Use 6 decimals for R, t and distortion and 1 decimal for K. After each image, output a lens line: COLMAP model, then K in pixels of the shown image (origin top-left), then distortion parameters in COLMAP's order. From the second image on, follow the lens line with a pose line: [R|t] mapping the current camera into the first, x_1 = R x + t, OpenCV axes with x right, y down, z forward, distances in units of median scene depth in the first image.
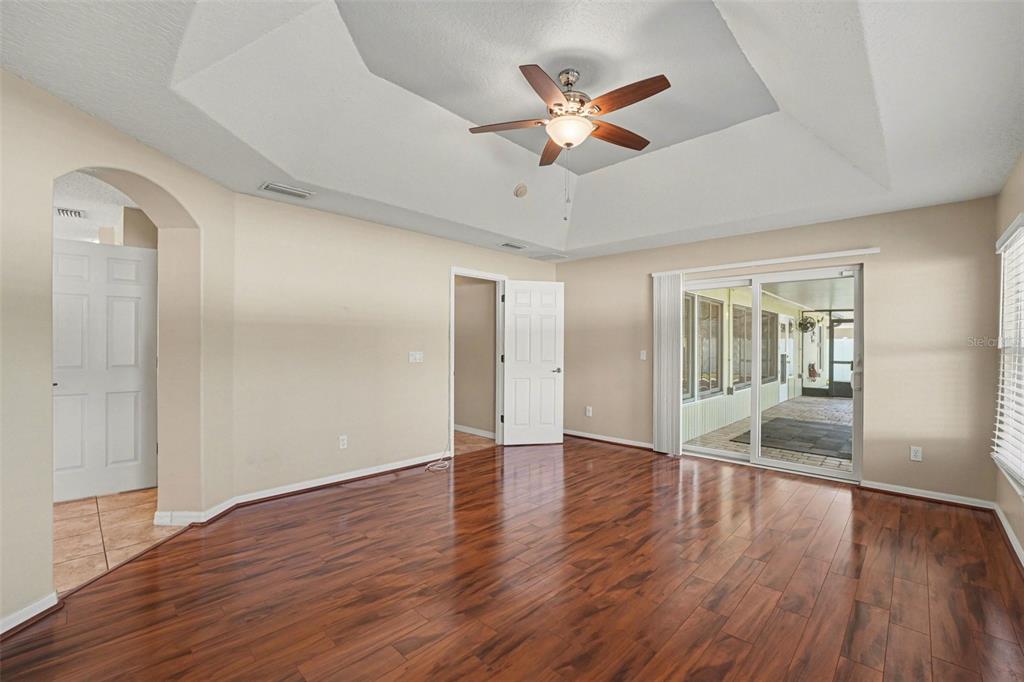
lens RADIAL K [[423.7, 0, 515.5], [0, 423.7, 342.7], [0, 0, 1]] dist [-0.023402, 0.000026]
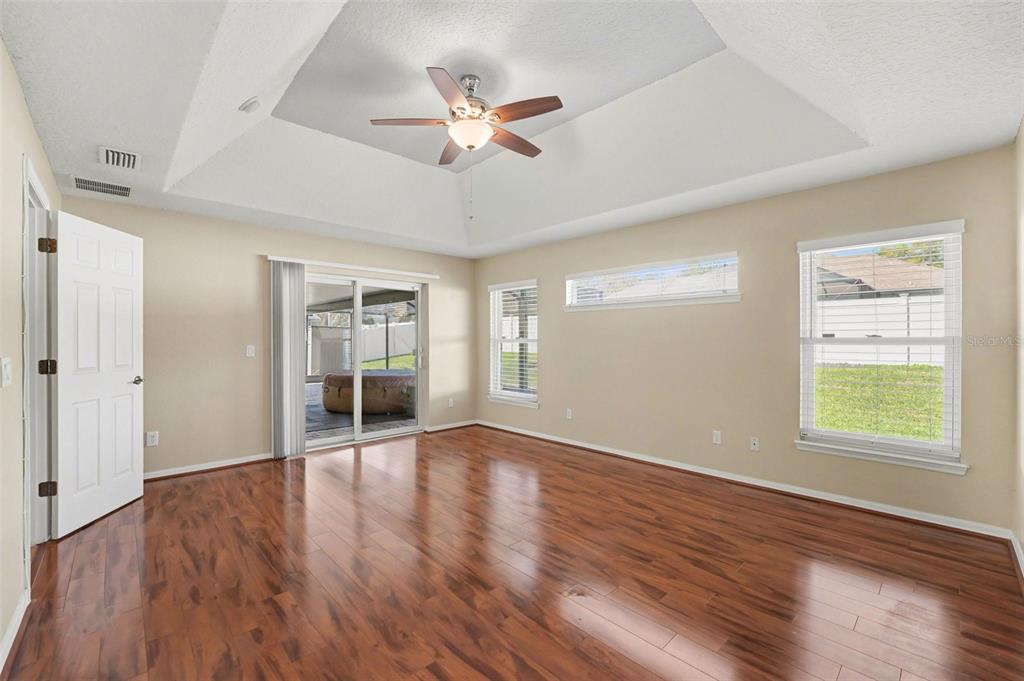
lens RADIAL K [[423.7, 0, 505.7], [0, 423.7, 336.9], [0, 0, 1]] dist [-0.023402, 0.000026]
pose [[0.064017, 0.001231, 0.997948, -0.670318], [-0.003145, 0.999995, -0.001032, 0.002265], [-0.997944, -0.003073, 0.064020, 0.617721]]
